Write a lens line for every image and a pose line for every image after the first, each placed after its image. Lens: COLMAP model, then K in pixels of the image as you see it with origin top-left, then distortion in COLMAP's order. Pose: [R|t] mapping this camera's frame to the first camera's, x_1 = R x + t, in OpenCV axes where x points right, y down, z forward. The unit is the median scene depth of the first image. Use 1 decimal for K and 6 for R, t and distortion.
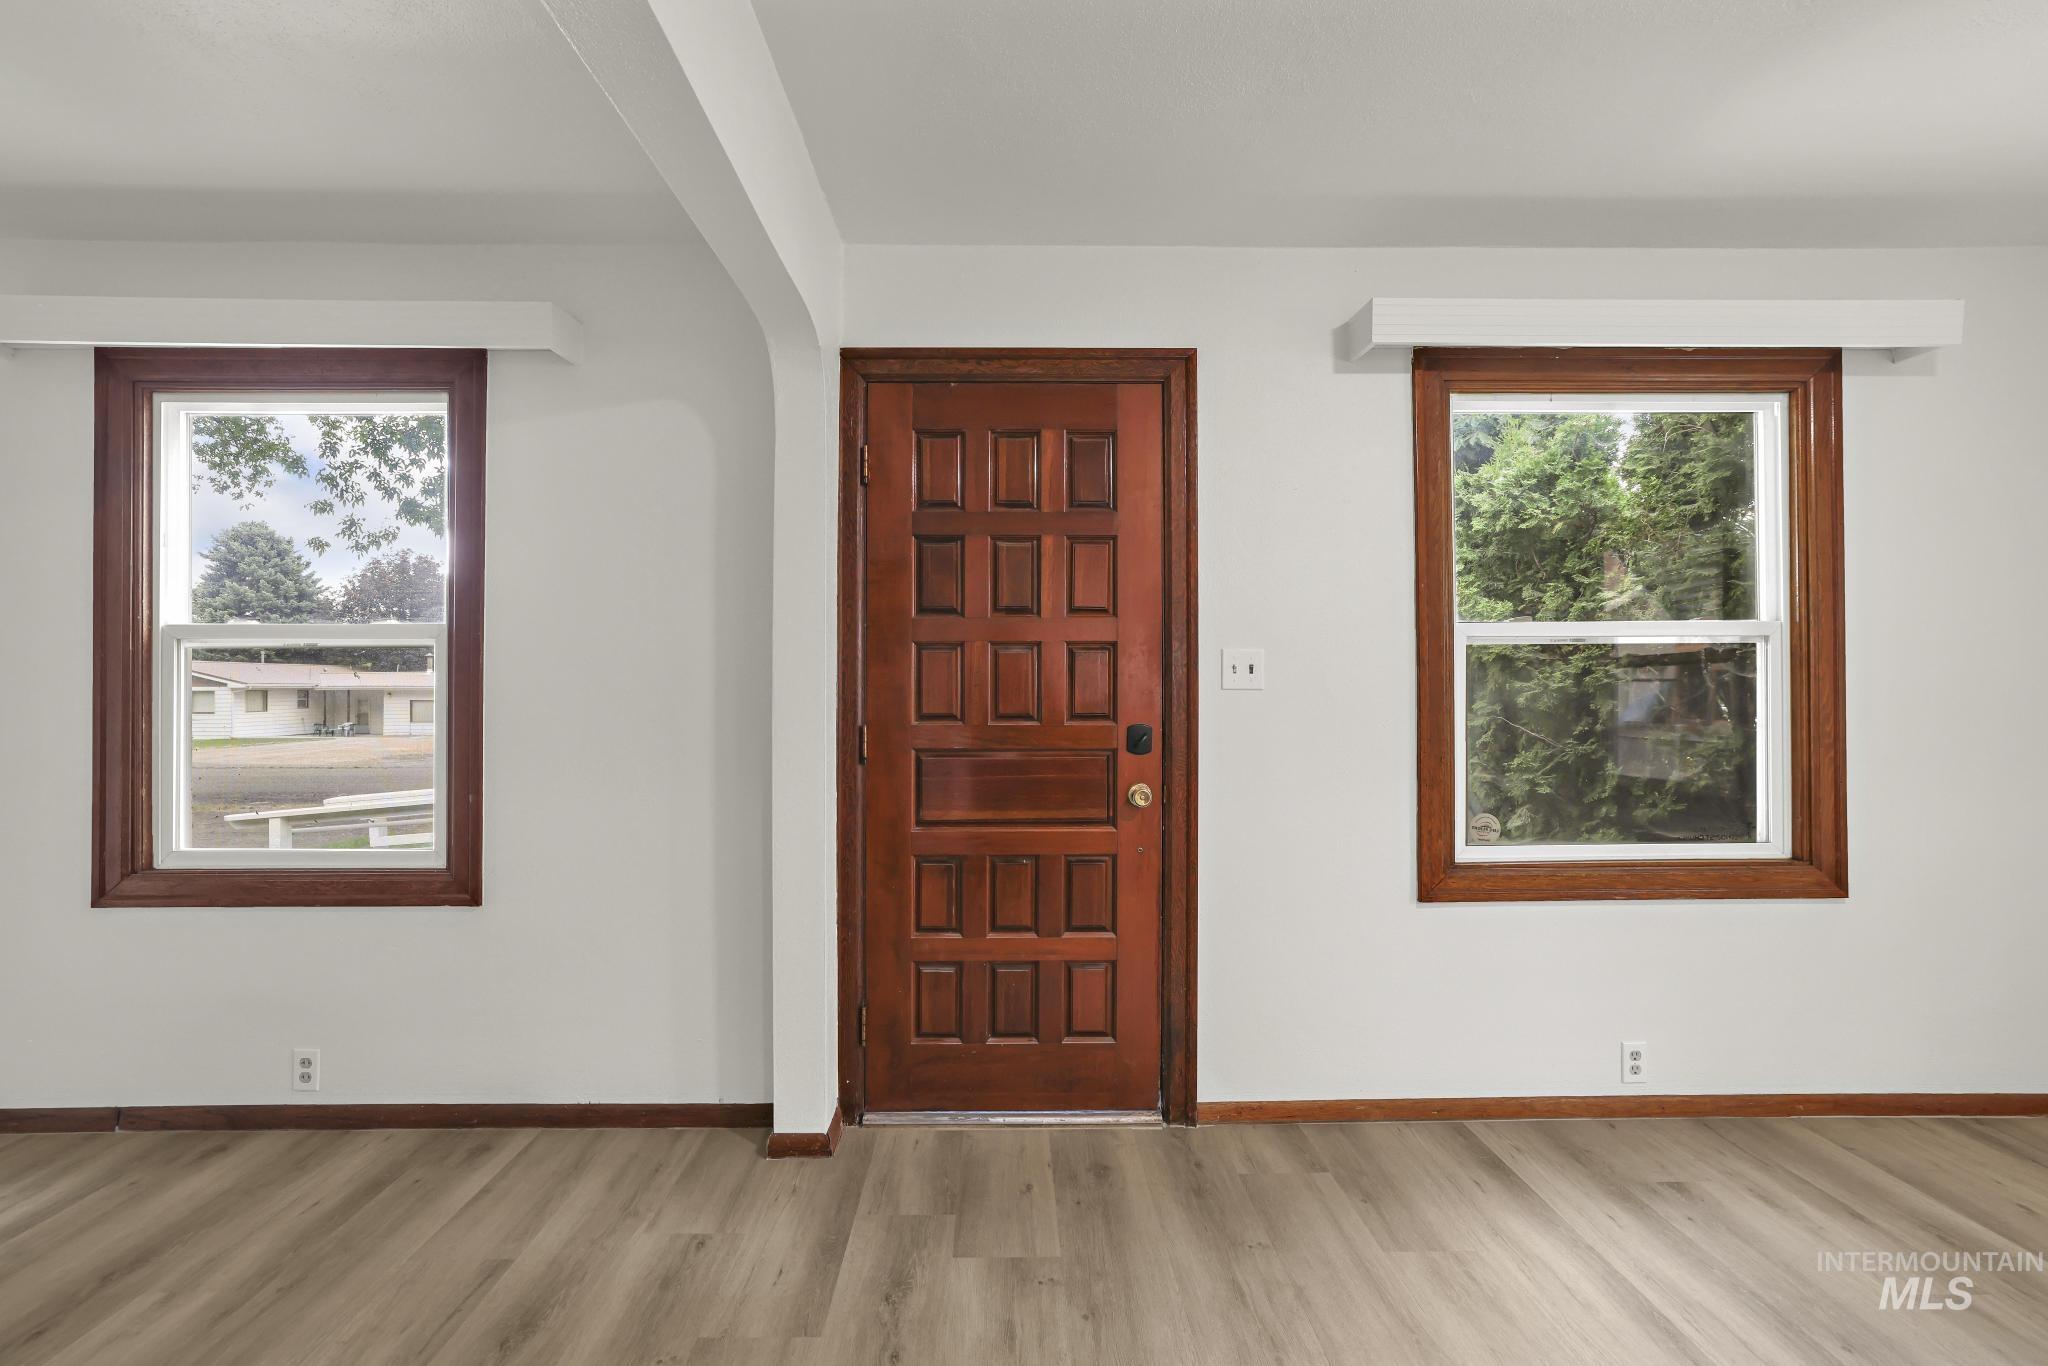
lens RADIAL K [[846.8, 0, 1024.0], [0, 846.8, 683.0], [0, 0, 1]] dist [-0.019126, 0.007146]
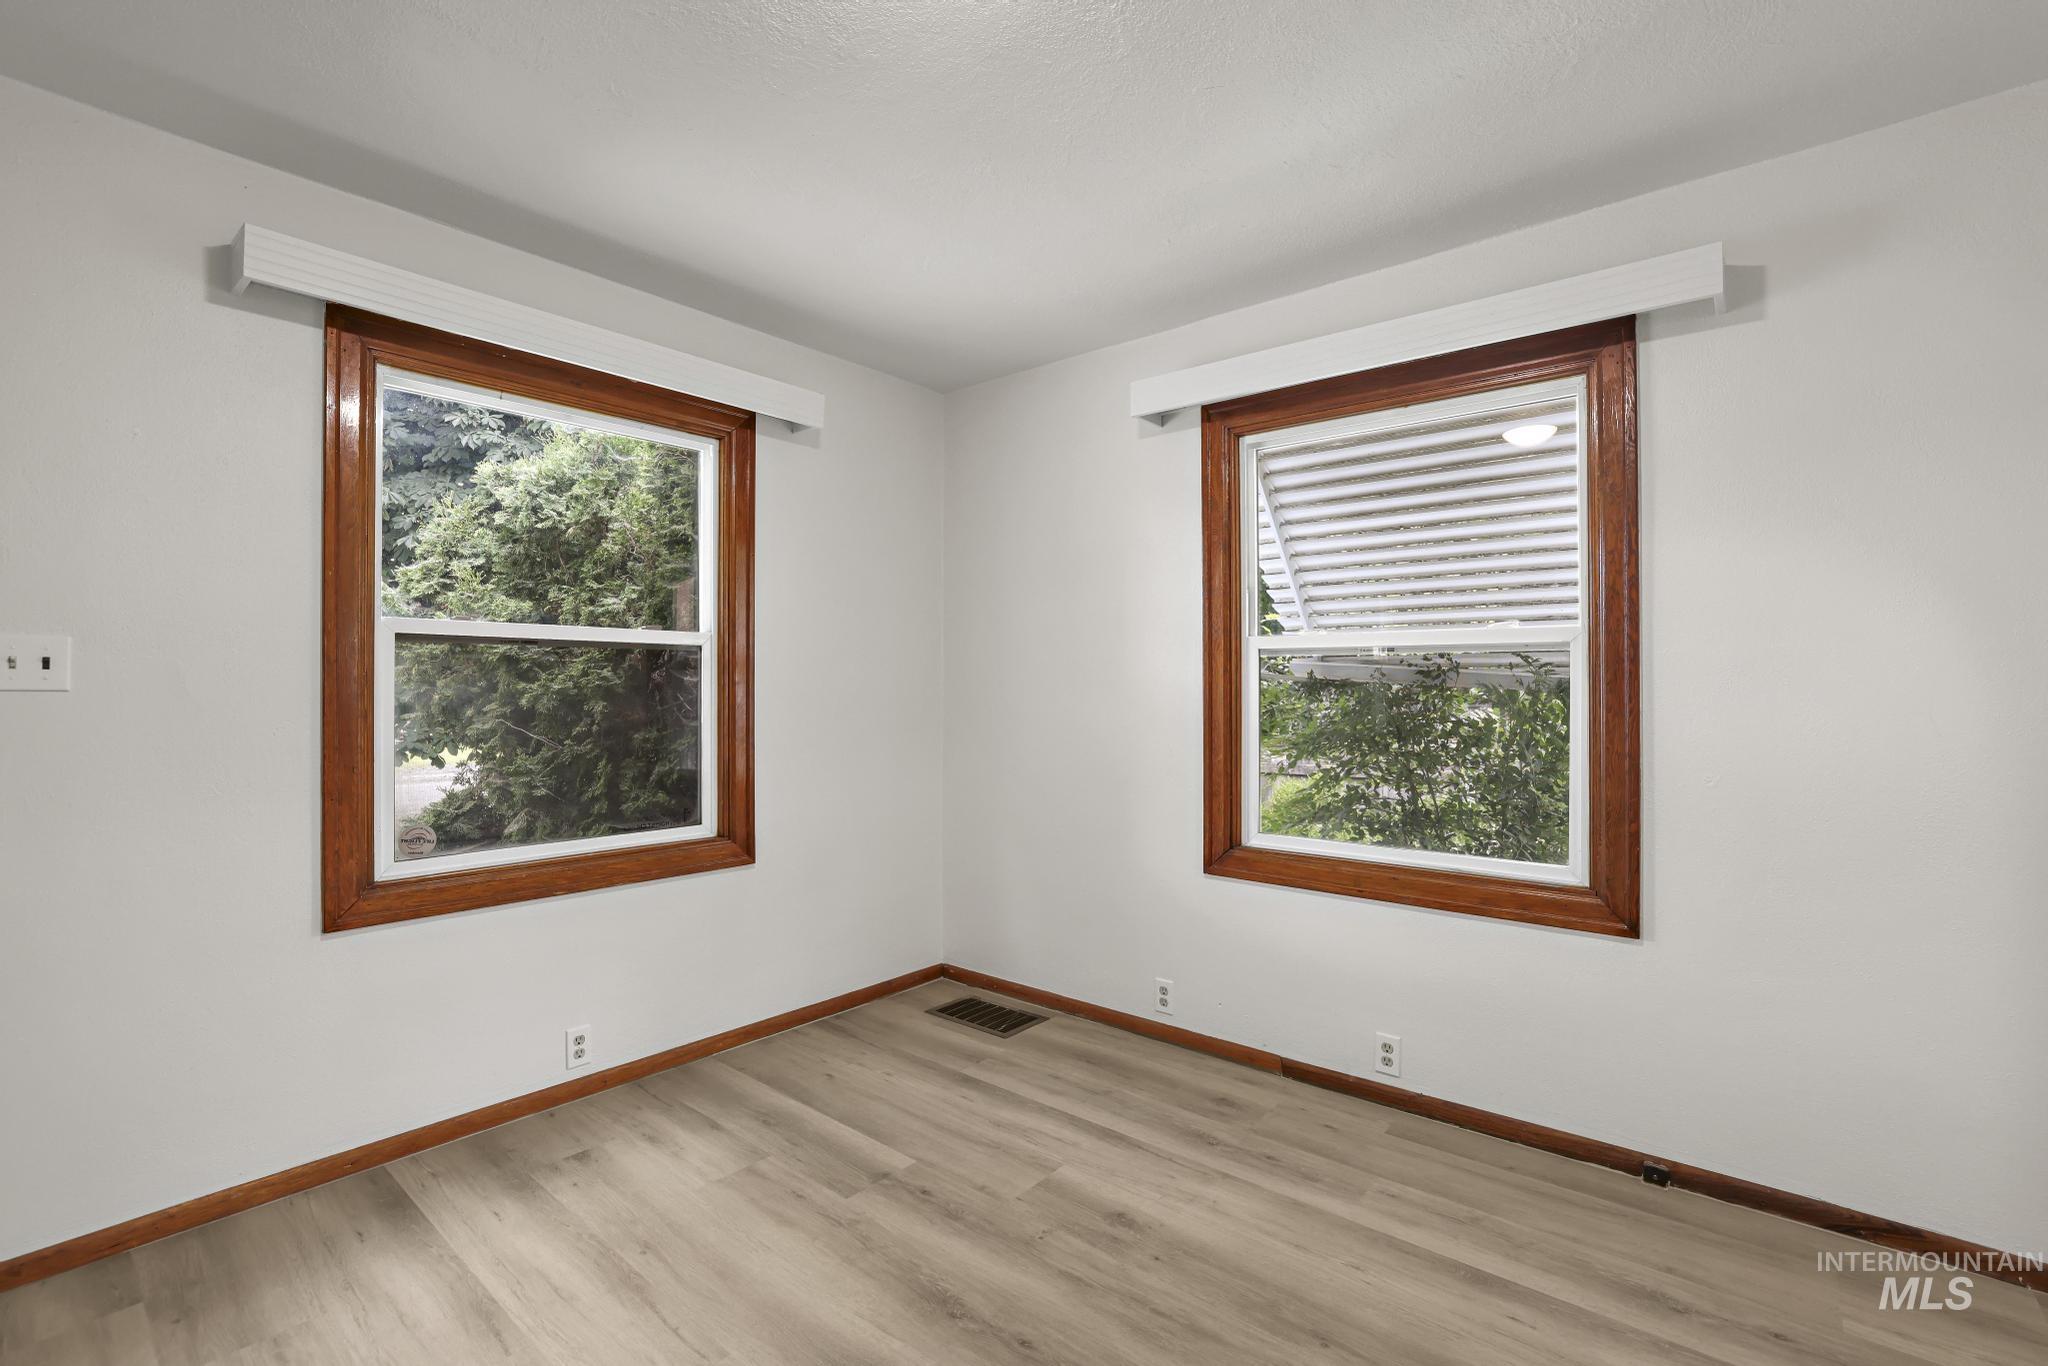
lens RADIAL K [[889.3, 0, 984.6], [0, 889.3, 679.9], [0, 0, 1]] dist [-0.048973, 0.015470]
pose [[0.667728, 0.009465, 0.744345, 0.247924], [-0.005307, 0.999954, -0.007954, -0.000216], [-0.744386, 0.001361, 0.667748, -0.108551]]
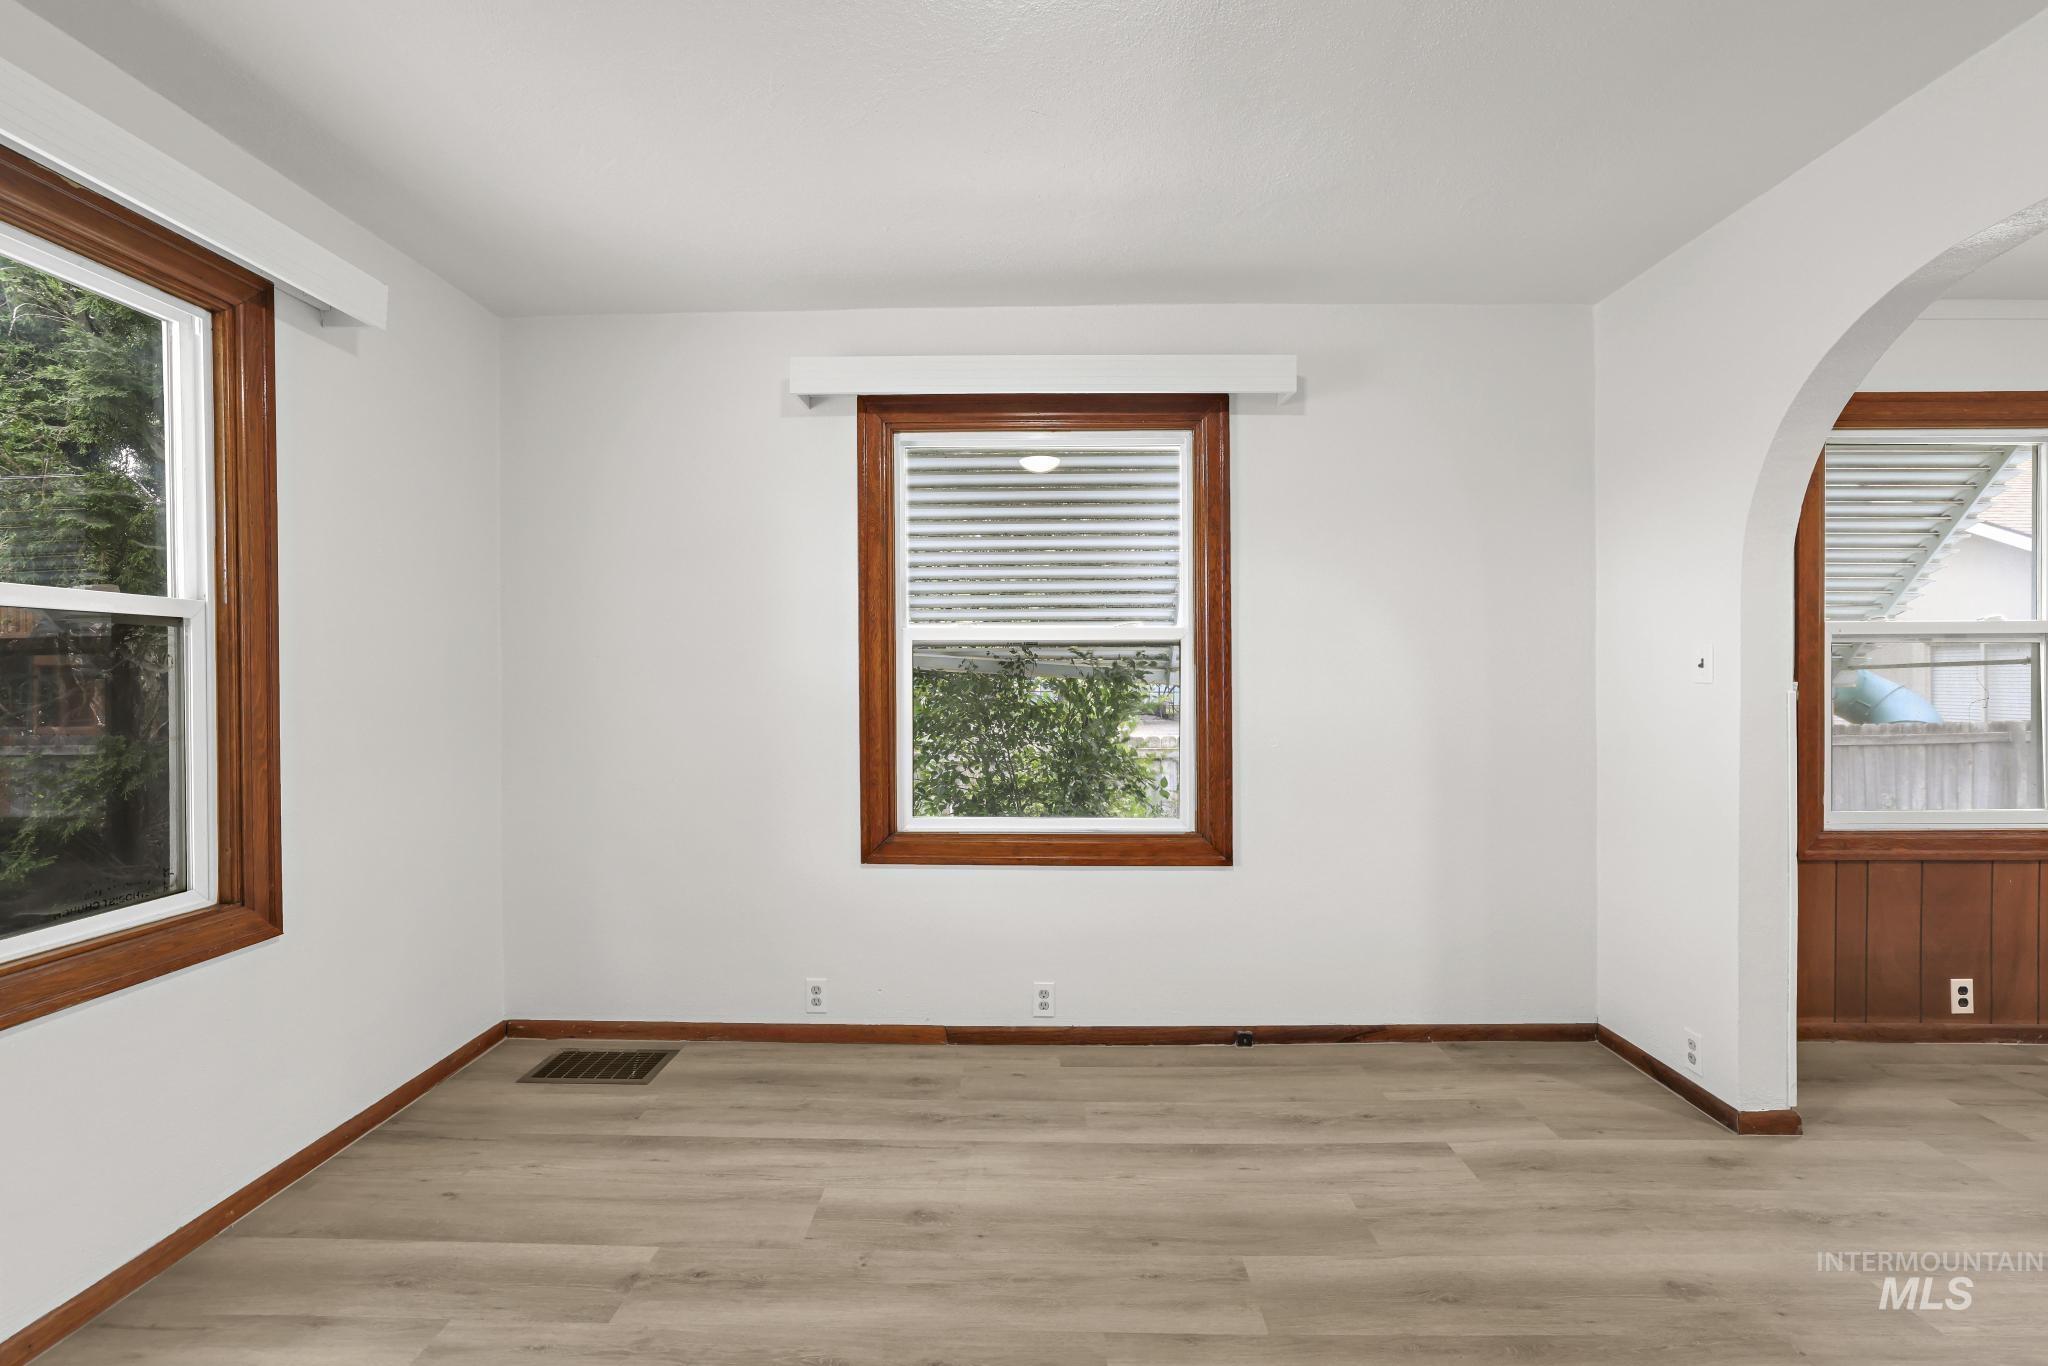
lens RADIAL K [[911.7, 0, 992.9], [0, 911.7, 675.2], [0, 0, 1]] dist [-0.050905, 0.024399]
pose [[0.050687, 0.001346, 0.998714, 0.119734], [0.001420, 0.999998, -0.001420, -0.002677], [-0.998714, 0.001490, 0.050685, 0.230788]]
